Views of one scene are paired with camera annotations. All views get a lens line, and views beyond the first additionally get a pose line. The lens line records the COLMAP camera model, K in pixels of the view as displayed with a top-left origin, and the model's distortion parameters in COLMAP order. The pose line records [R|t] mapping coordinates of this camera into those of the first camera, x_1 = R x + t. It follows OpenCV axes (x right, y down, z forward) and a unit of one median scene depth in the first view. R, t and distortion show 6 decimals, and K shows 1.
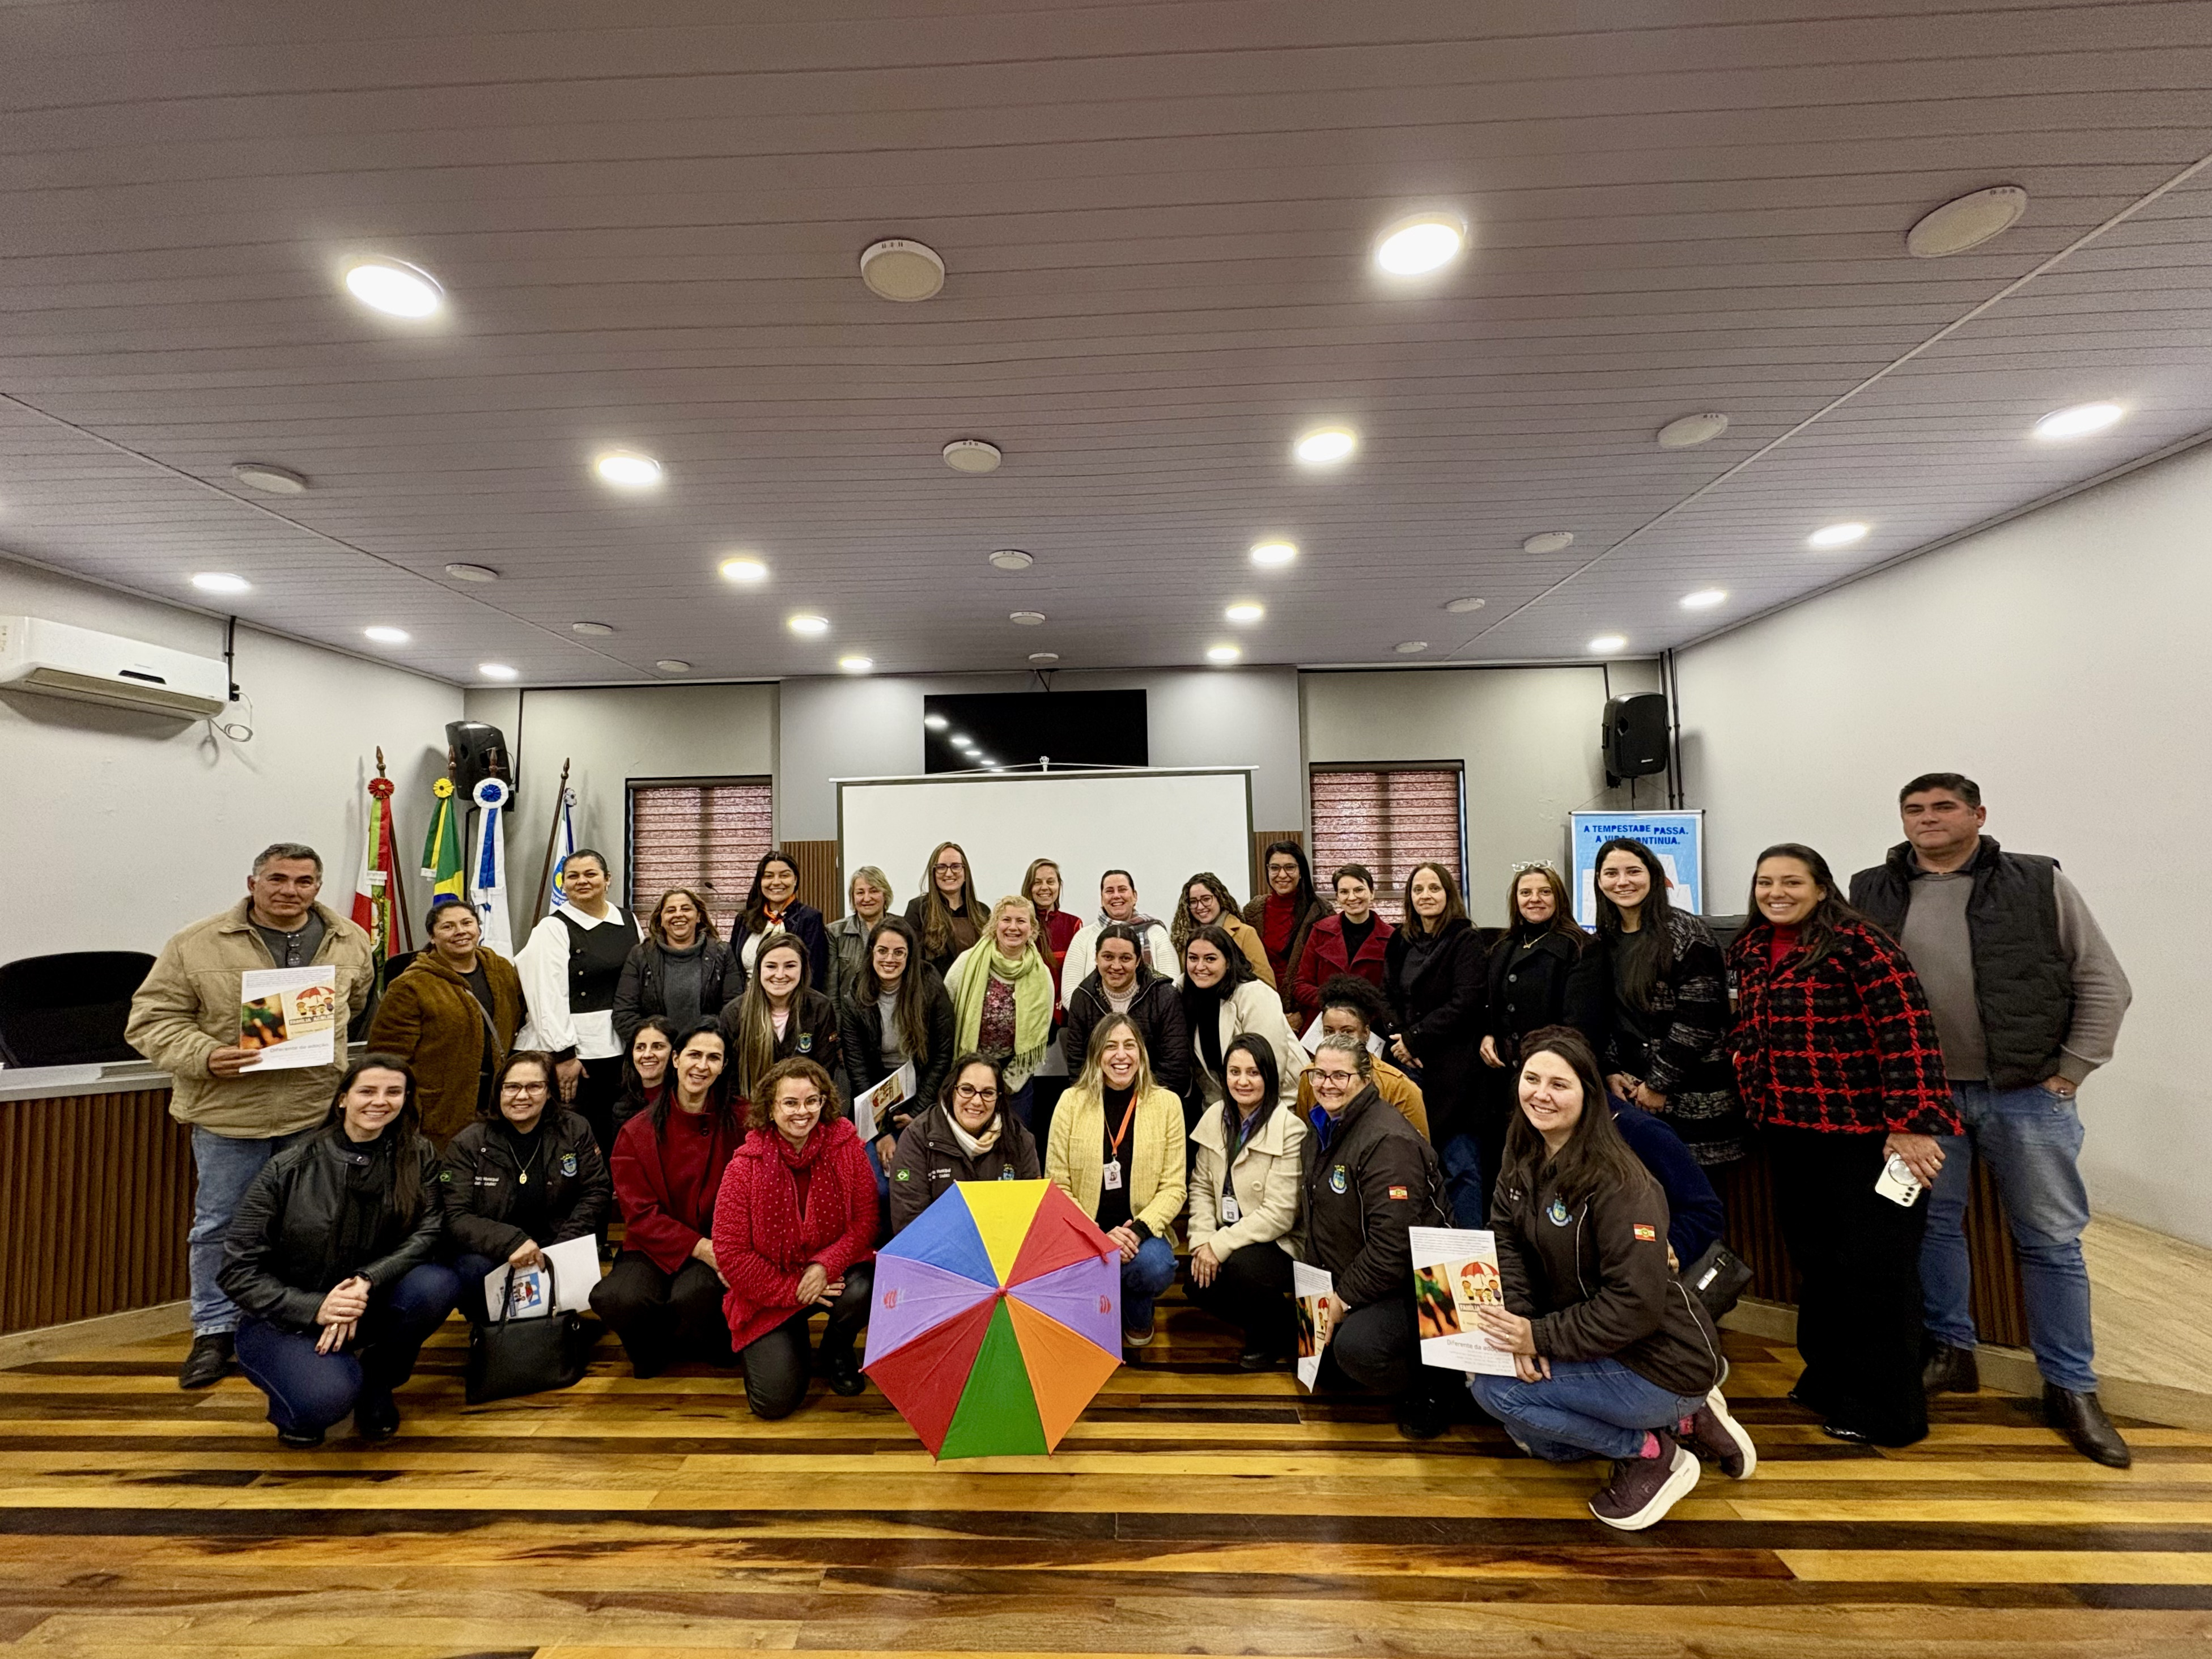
lens RADIAL K [[895.9, 0, 1091.7], [0, 895.9, 838.5], [0, 0, 1]] dist [0.001198, 0.000603]
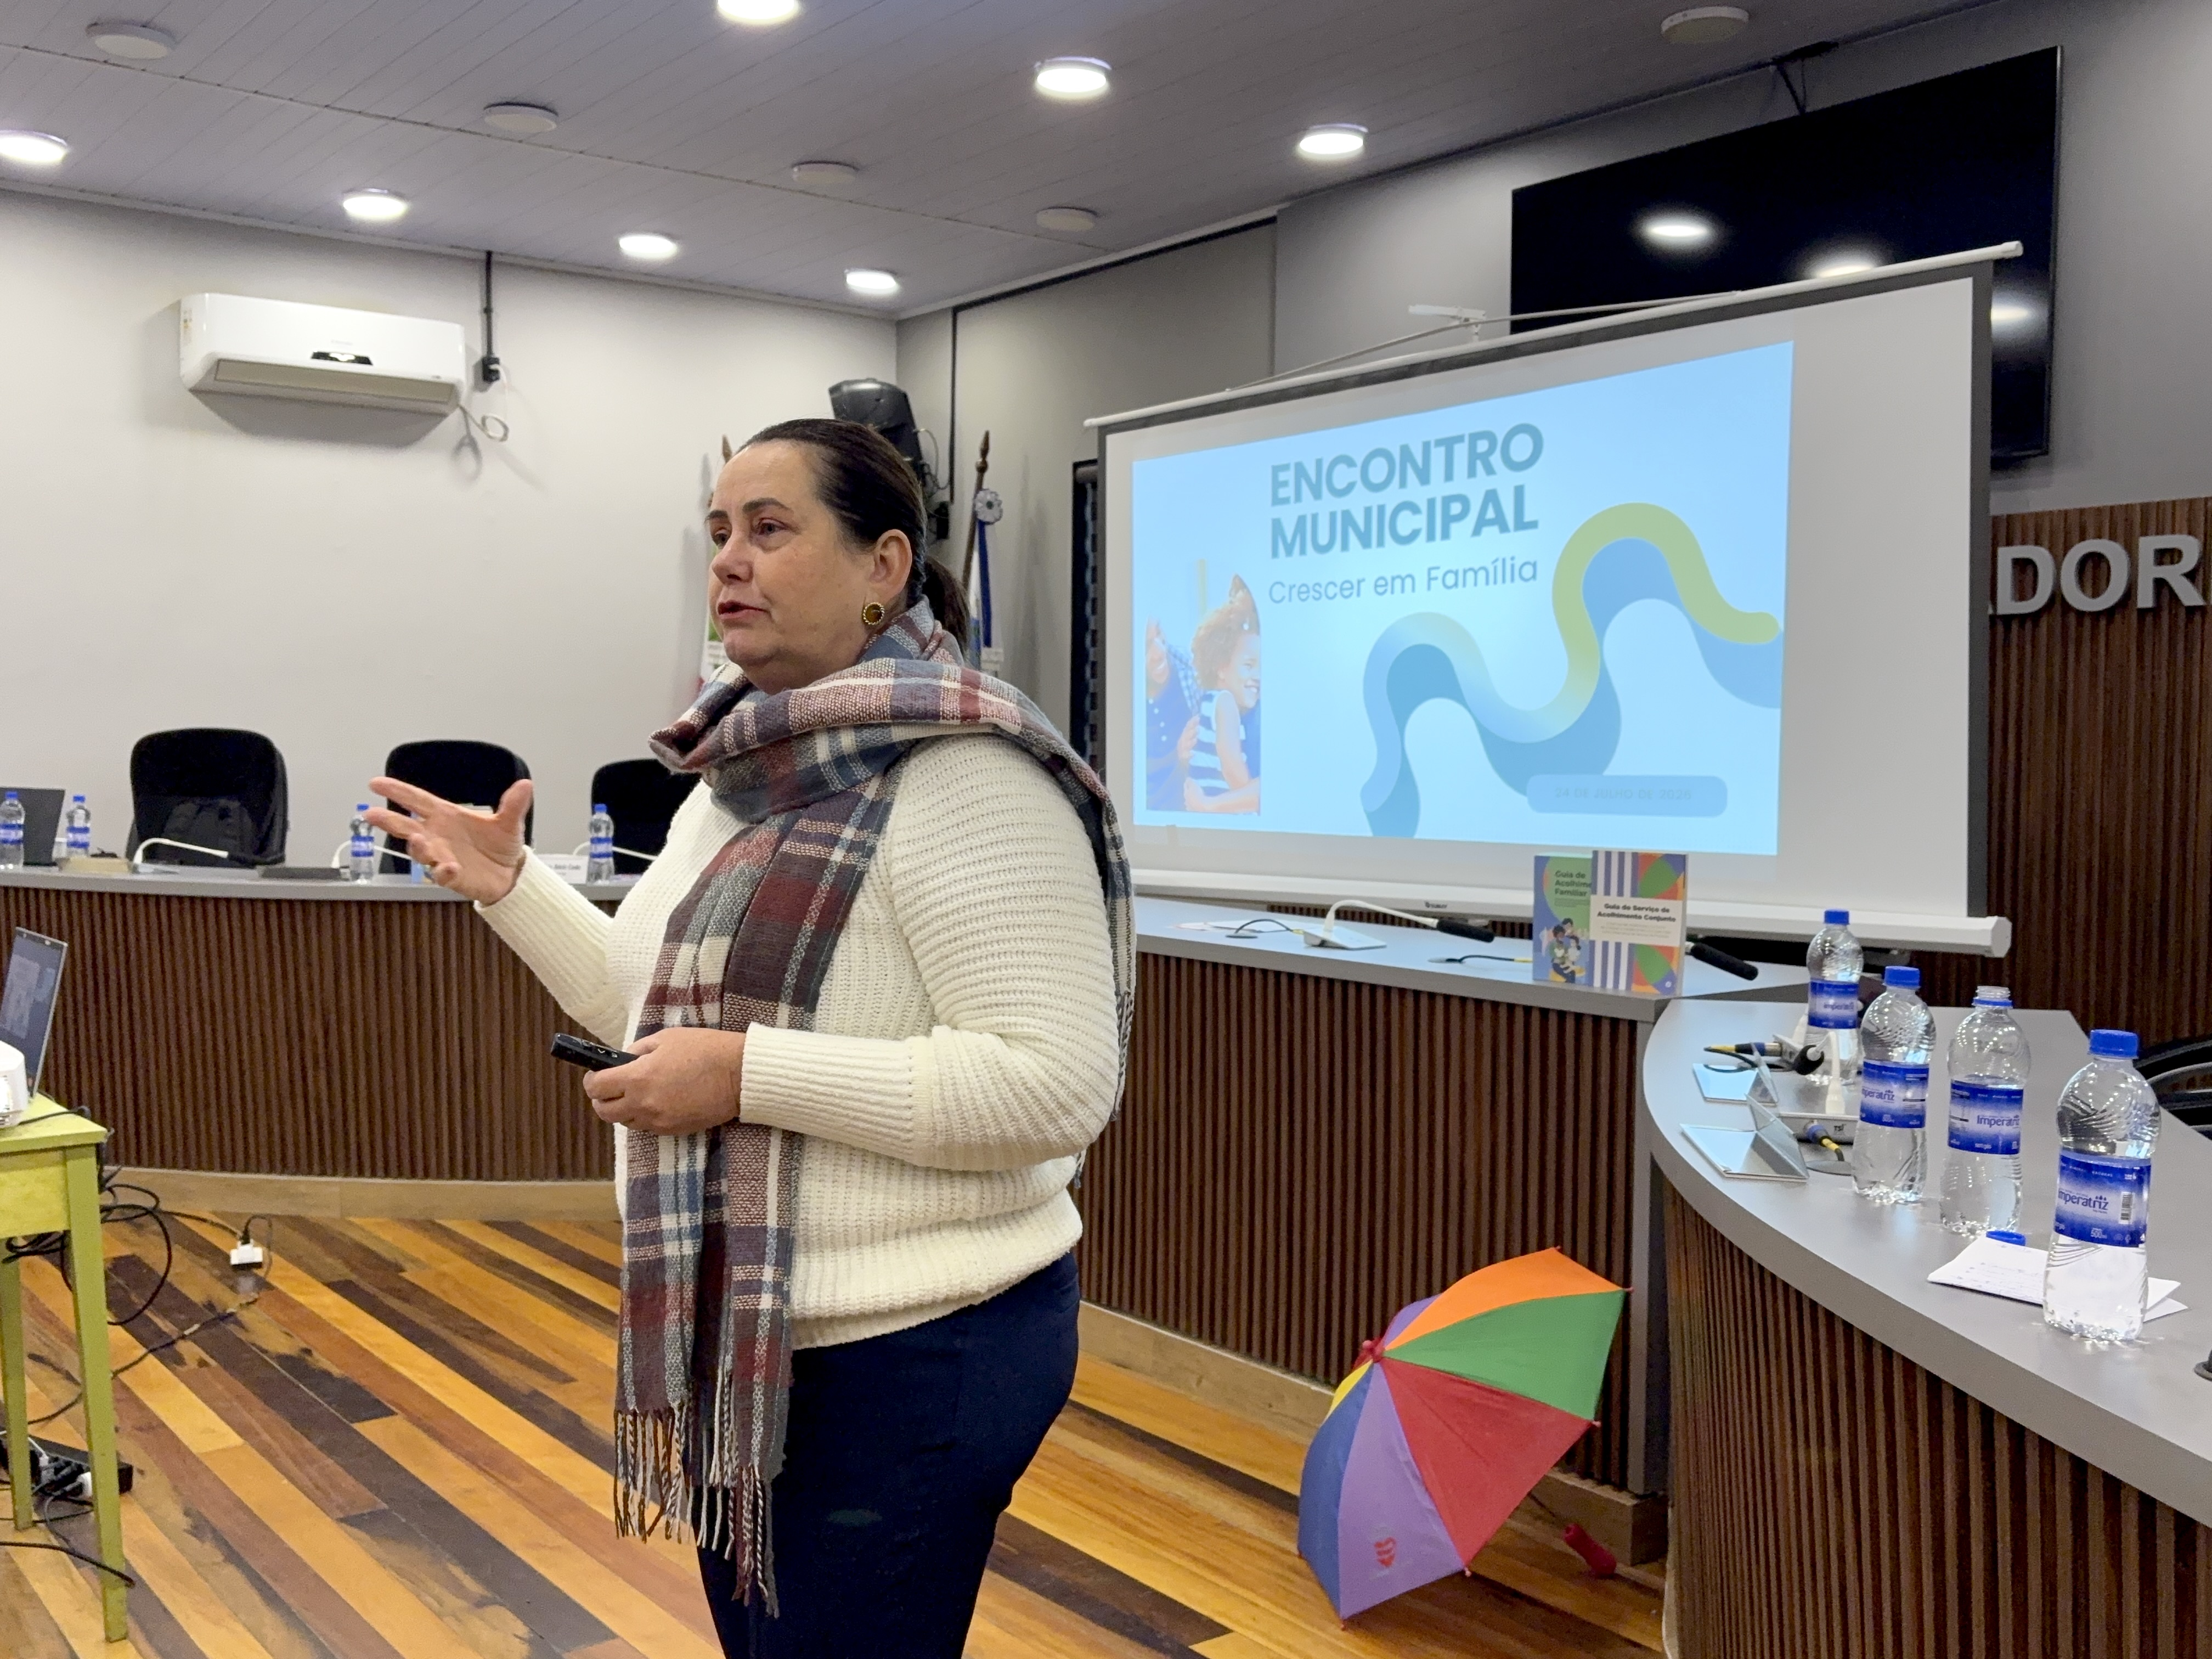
lens RADIAL K [[2107.2, 0, 1111.1], [0, 2107.2, 836.3], [0, 0, 1]] dist [0.035518, 0.000000]
pose [[0.629685, 0.061305, -0.774428, 0.479869], [0.012013, 0.995994, 0.088612, 0.042592], [0.776758, -0.065101, 0.626426, 0.272729]]
